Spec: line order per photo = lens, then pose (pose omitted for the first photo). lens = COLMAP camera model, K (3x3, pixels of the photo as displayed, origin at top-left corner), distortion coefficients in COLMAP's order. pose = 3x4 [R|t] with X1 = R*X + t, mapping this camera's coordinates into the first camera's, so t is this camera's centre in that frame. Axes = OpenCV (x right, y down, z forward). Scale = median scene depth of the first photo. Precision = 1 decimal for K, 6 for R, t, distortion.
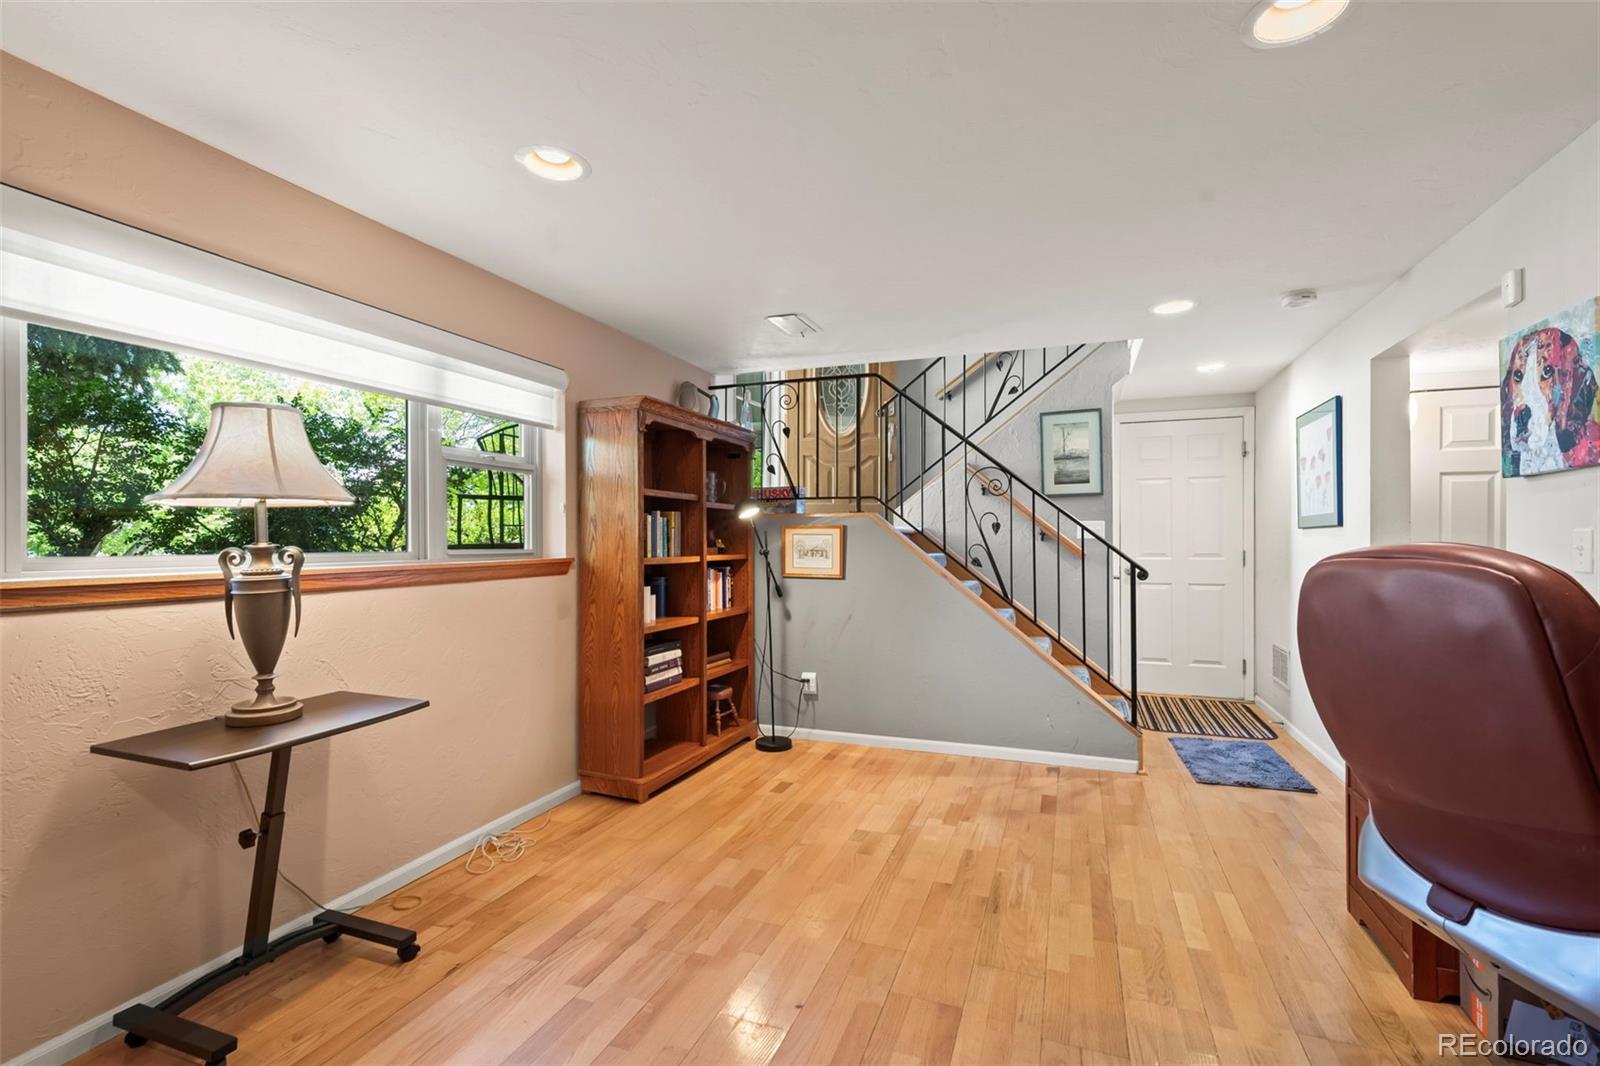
lens RADIAL K [[707.3, 0, 806.7], [0, 707.3, 538.9], [0, 0, 1]] dist [0.001968, 0.000252]
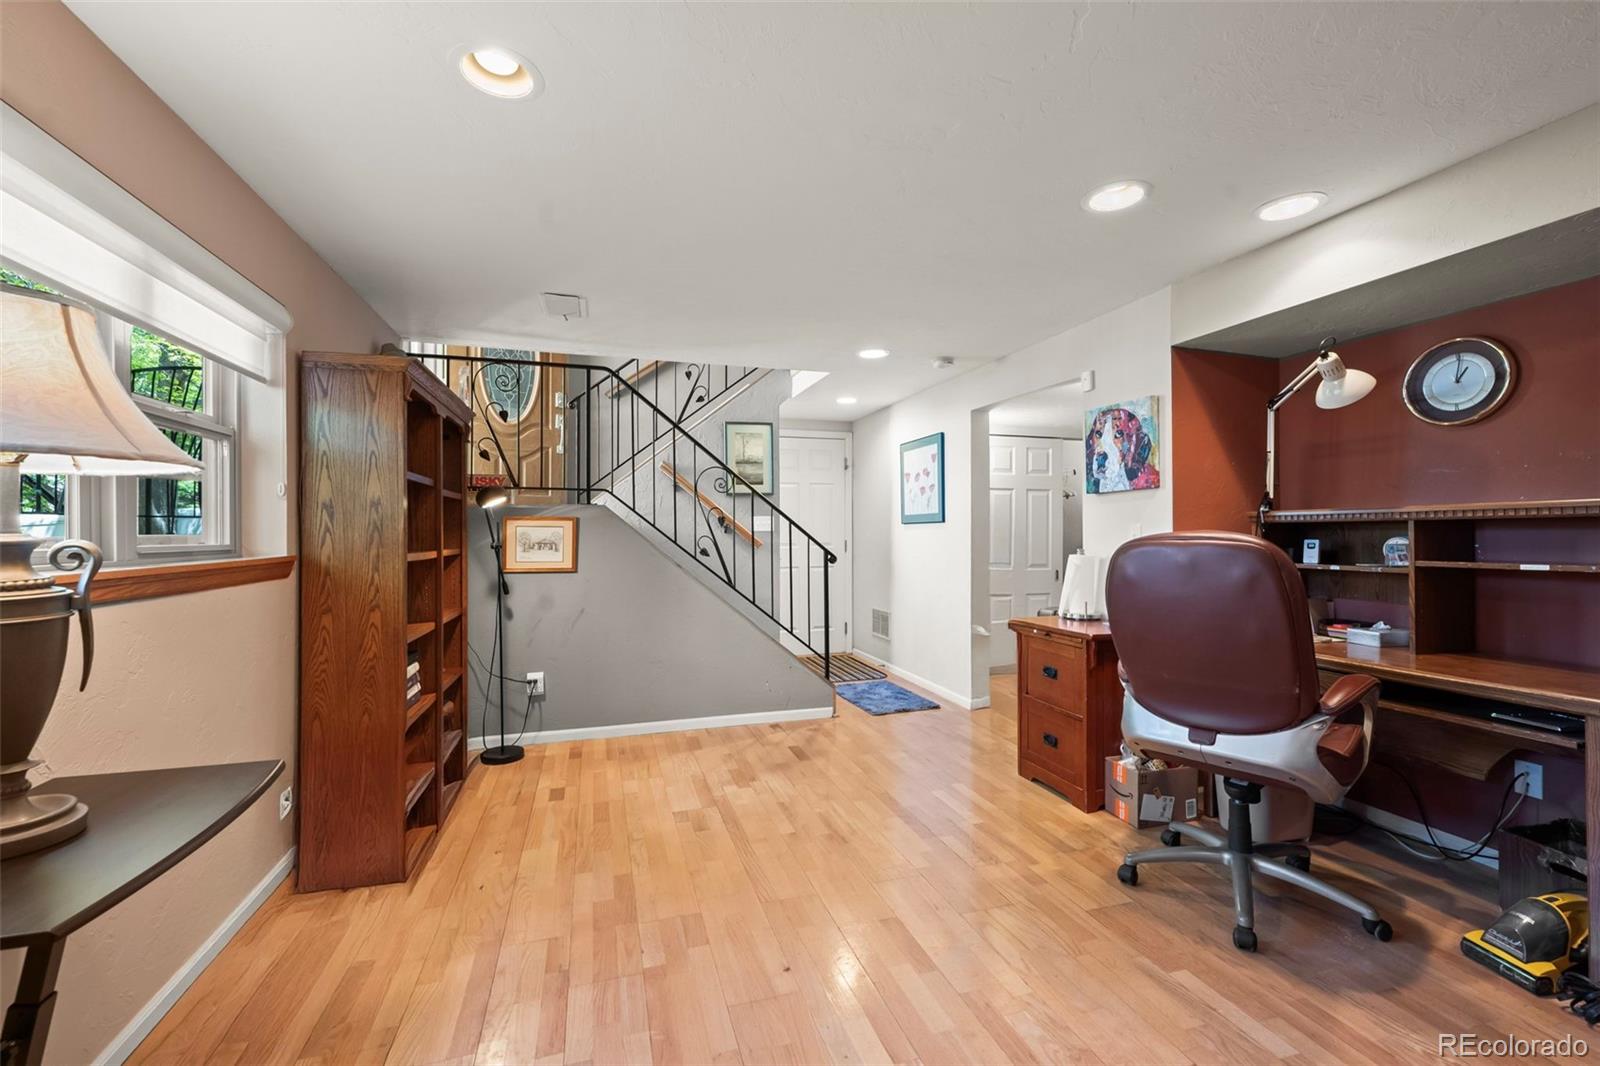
lens RADIAL K [[662.5, 0, 794.5], [0, 662.5, 531.0], [0, 0, 1]] dist [0.000028, -0.000159]
pose [[0.797535, 0.000258, 0.603273, -0.319476], [0.001614, 0.999995, -0.002561, 0.002966], [-0.603271, 0.003016, 0.797531, 0.105296]]
